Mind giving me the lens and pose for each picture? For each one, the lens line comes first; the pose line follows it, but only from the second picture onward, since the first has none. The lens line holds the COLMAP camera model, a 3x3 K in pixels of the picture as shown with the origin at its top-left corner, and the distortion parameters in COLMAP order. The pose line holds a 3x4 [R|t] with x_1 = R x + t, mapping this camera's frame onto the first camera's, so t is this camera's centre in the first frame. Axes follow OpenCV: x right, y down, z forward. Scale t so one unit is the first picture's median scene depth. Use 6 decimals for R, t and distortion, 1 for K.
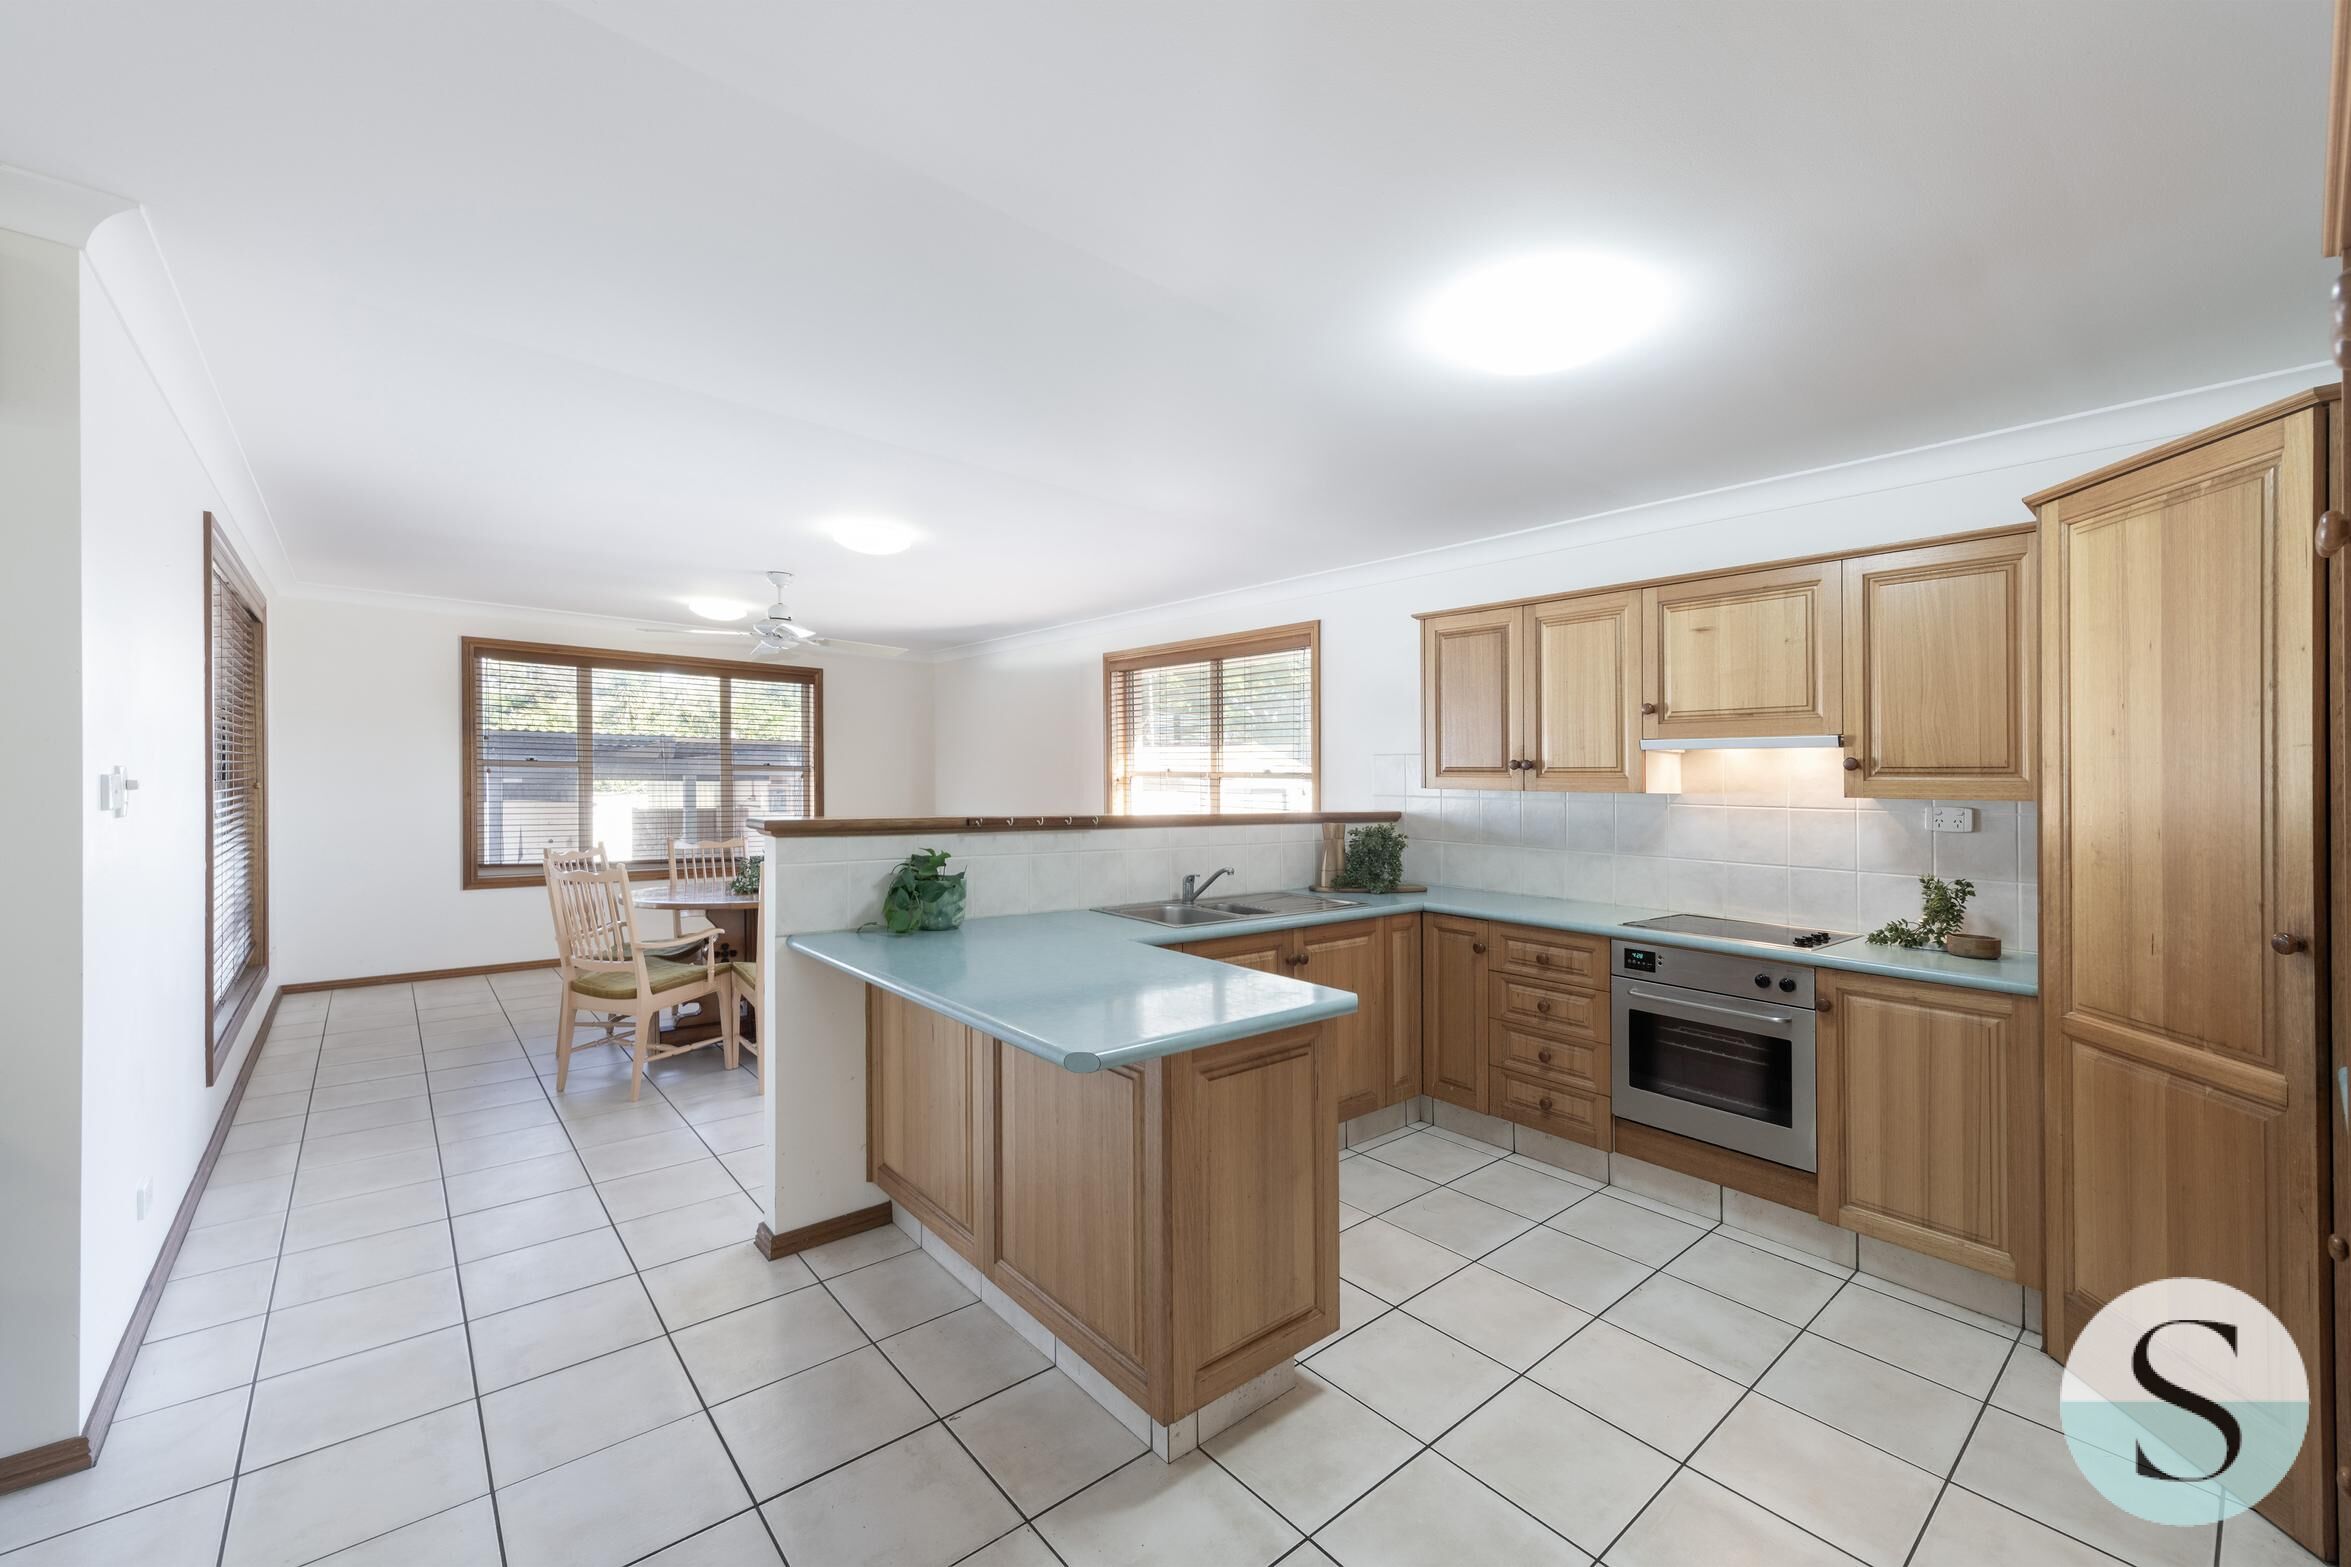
lens RADIAL K [[939.6, 0, 1236.5], [0, 939.6, 777.7], [0, 0, 1]] dist [0.012114, -0.000184]
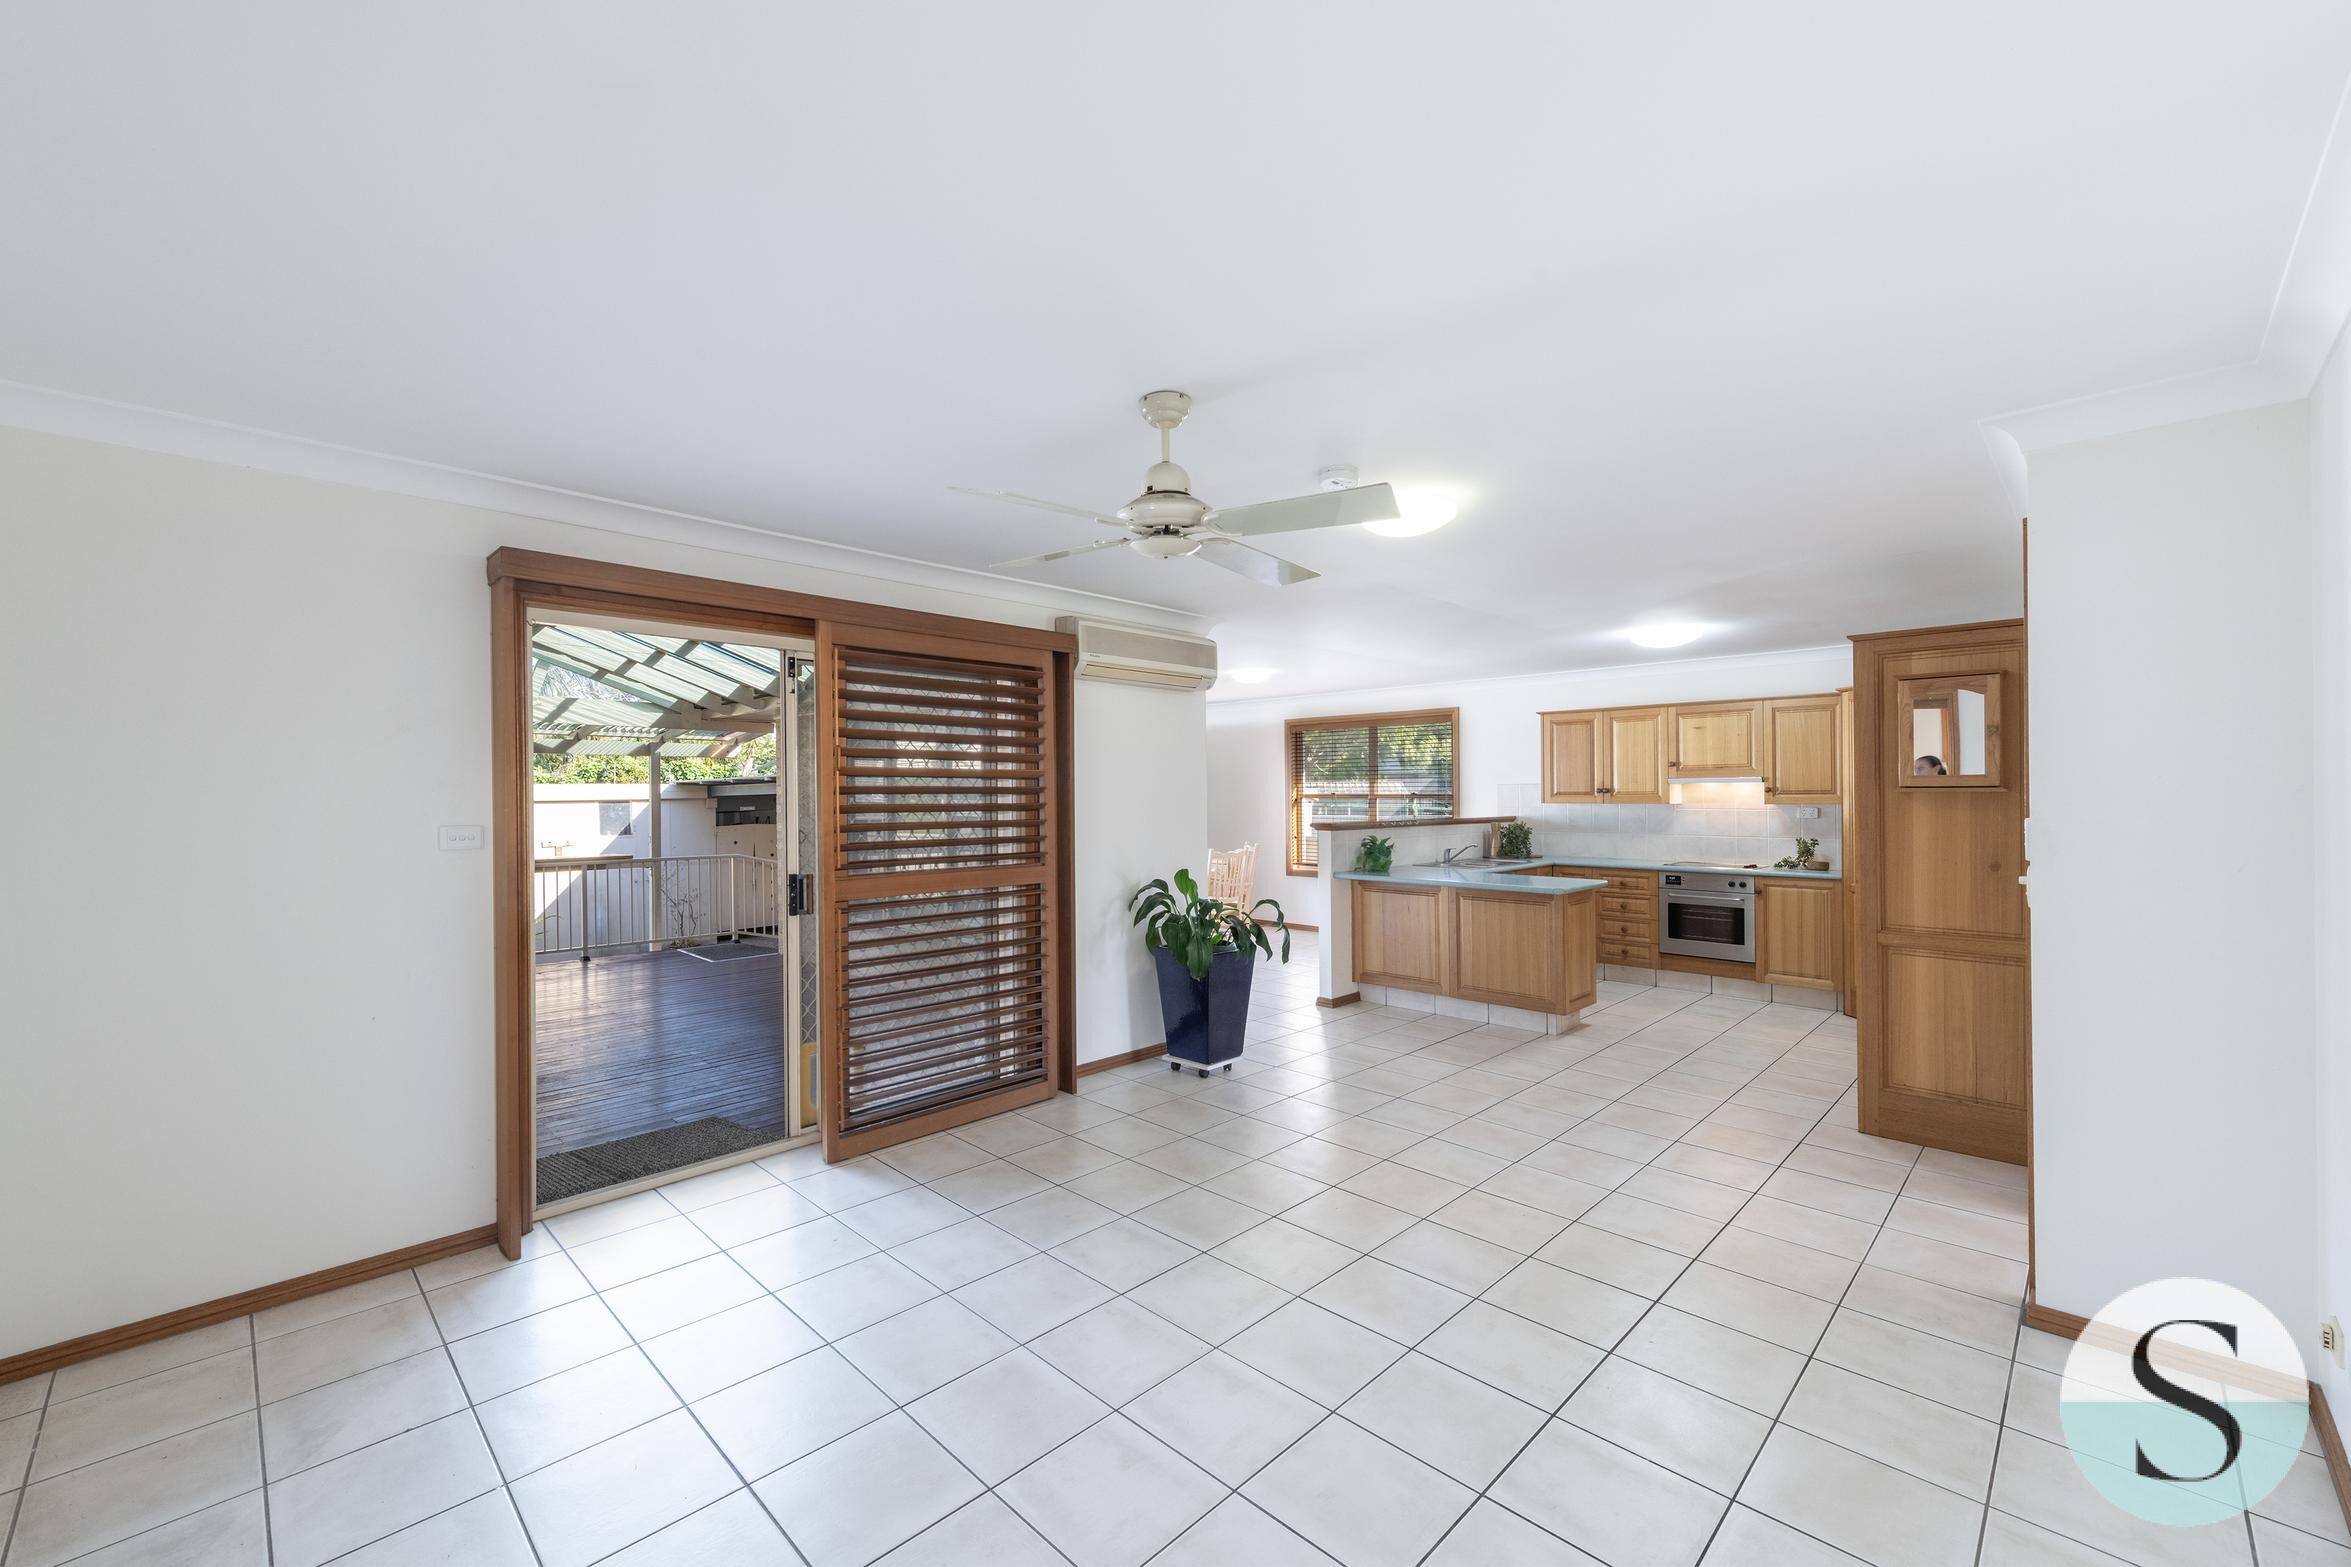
lens RADIAL K [[967.0, 0, 1149.0], [0, 967.0, 813.1], [0, 0, 1]] dist [0.009675, -0.000129]
pose [[0.998131, -0.021547, 0.057181, -0.899812], [0.020212, 0.999512, 0.023833, -0.040182], [-0.057666, -0.022632, 0.998079, -1.159826]]
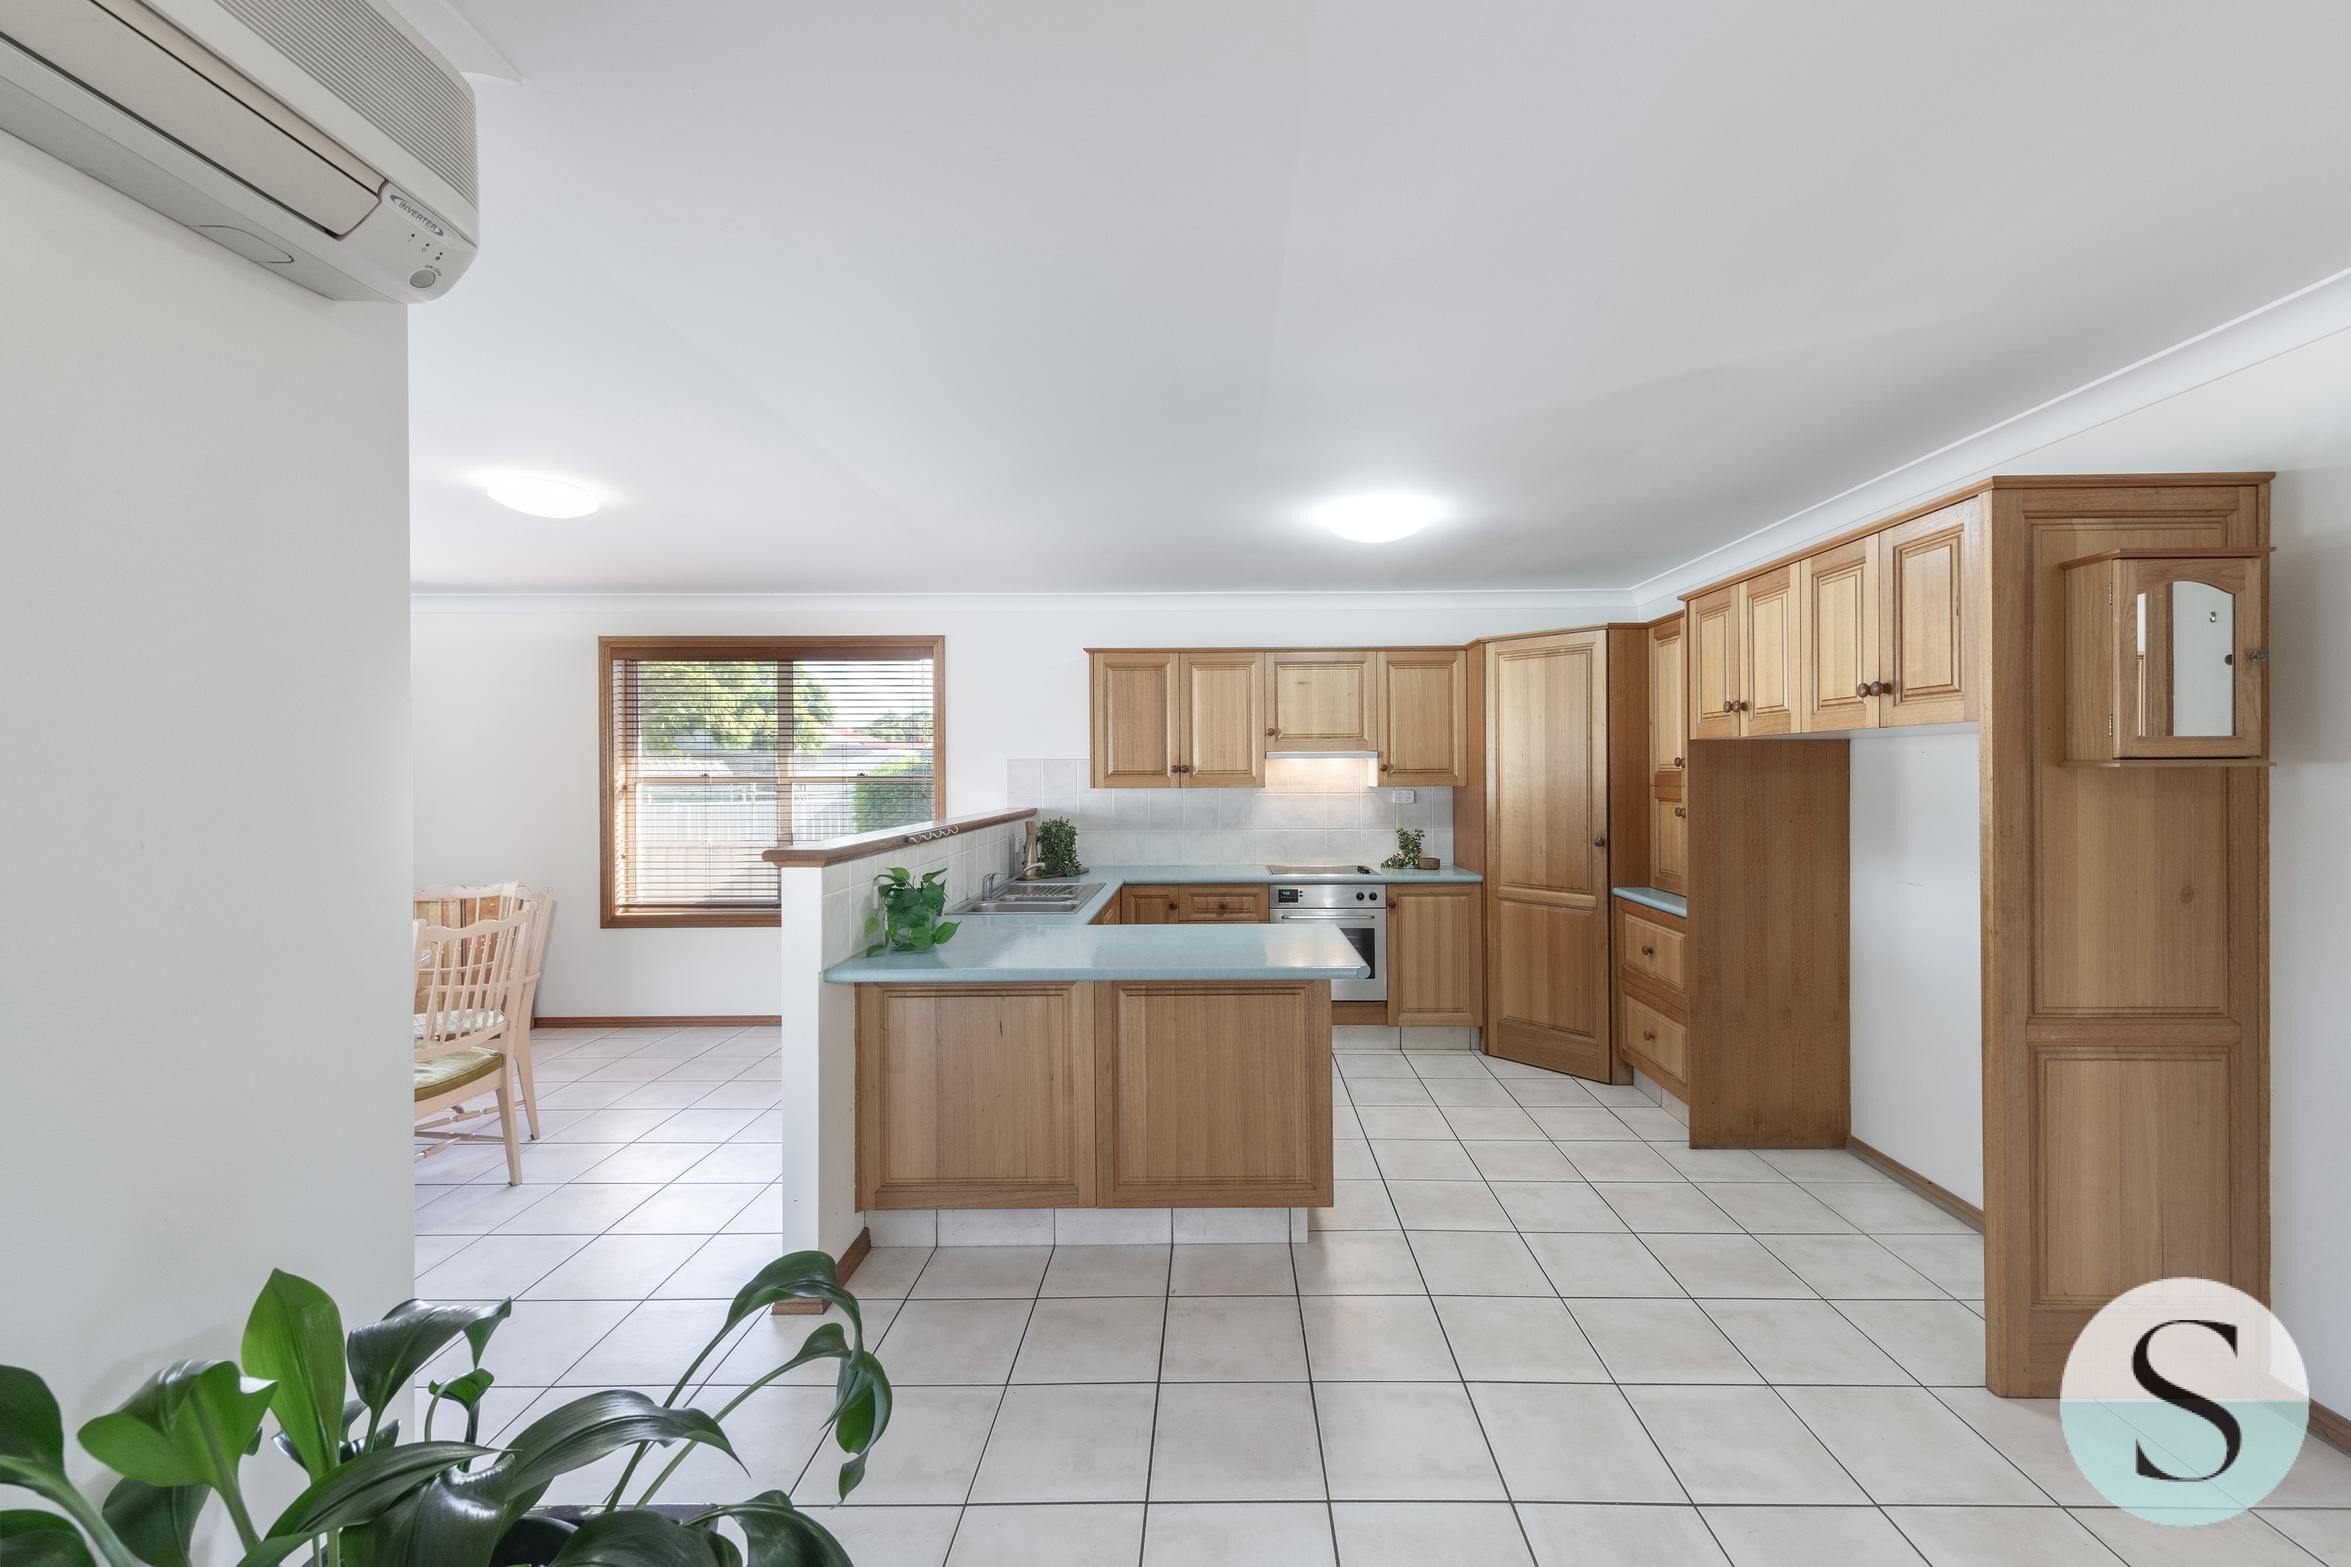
lens RADIAL K [[923.5, 0, 1222.9], [0, 923.5, 773.4], [0, 0, 1]] dist [0.010045, -0.000147]
pose [[0.667985, -0.021410, 0.743867, -0.751651], [0.014001, 0.999771, 0.016203, -0.032636], [-0.744043, -0.000409, 0.668132, 0.065243]]
